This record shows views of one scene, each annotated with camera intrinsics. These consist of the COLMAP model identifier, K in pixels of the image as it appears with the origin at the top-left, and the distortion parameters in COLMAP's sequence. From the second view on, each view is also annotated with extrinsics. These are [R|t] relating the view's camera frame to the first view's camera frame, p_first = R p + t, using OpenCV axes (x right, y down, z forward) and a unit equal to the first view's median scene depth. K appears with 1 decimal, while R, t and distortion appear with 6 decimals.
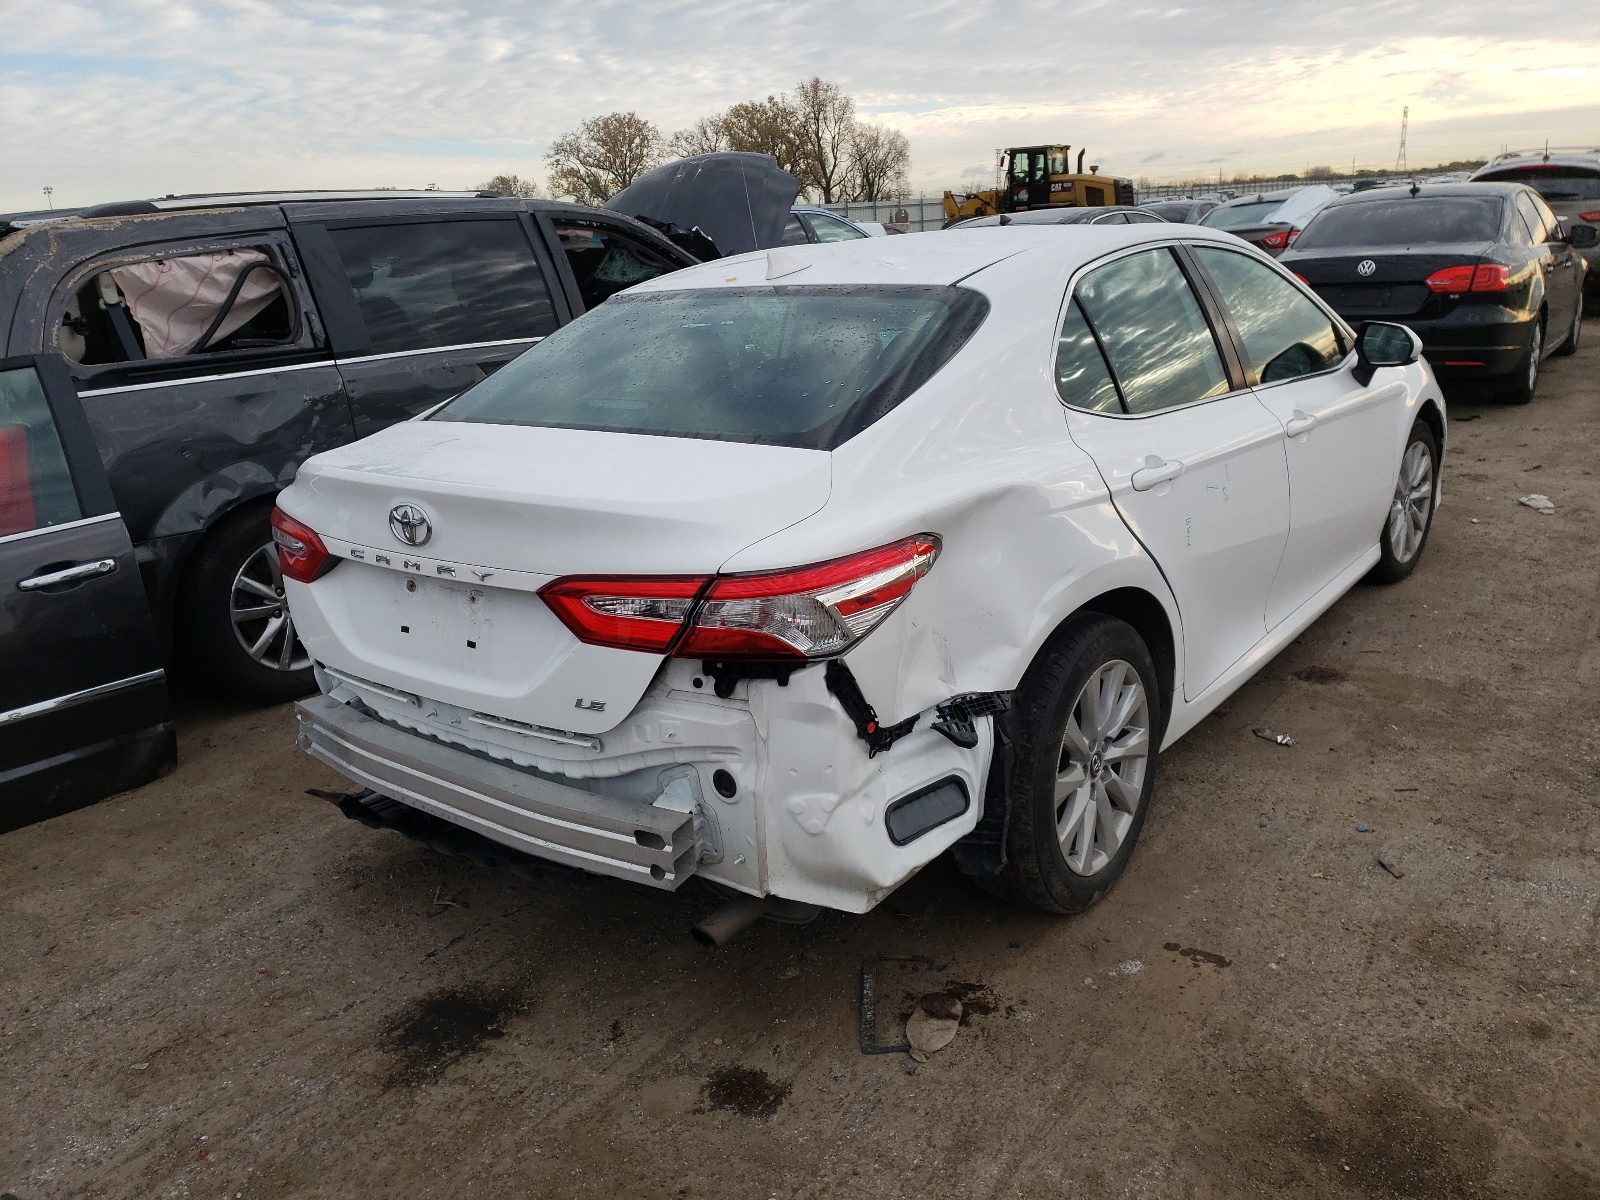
lens RADIAL K [[1189.0, 0, 800.0], [0, 1189.0, 600.0], [0, 0, 1]] dist [0.002317, -0.000713]
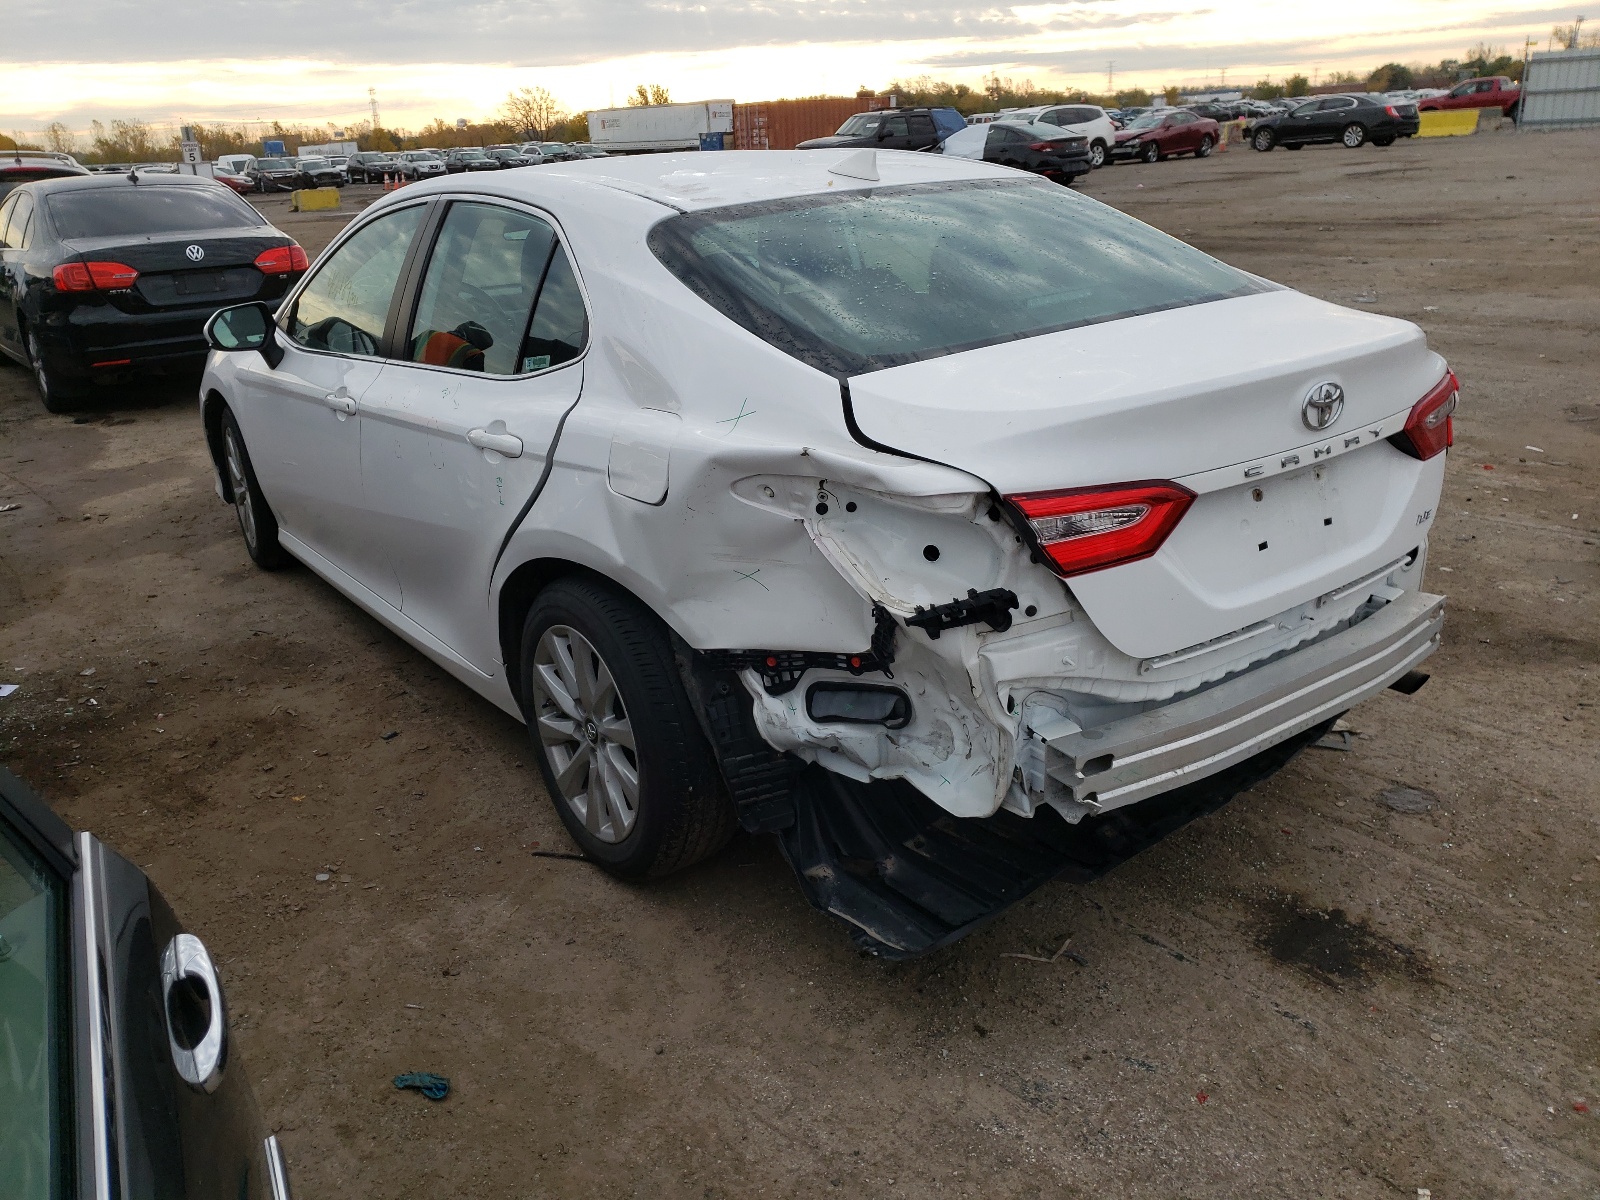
lens RADIAL K [[1176.2, 0, 800.0], [0, 1176.2, 600.0], [0, 0, 1]] dist [0.035118, 0.003389]
pose [[0.313295, -0.298974, 0.901366, -1.227533], [0.314665, 0.928214, 0.198508, -0.216480], [-0.896009, 0.221437, 0.384881, 0.979918]]
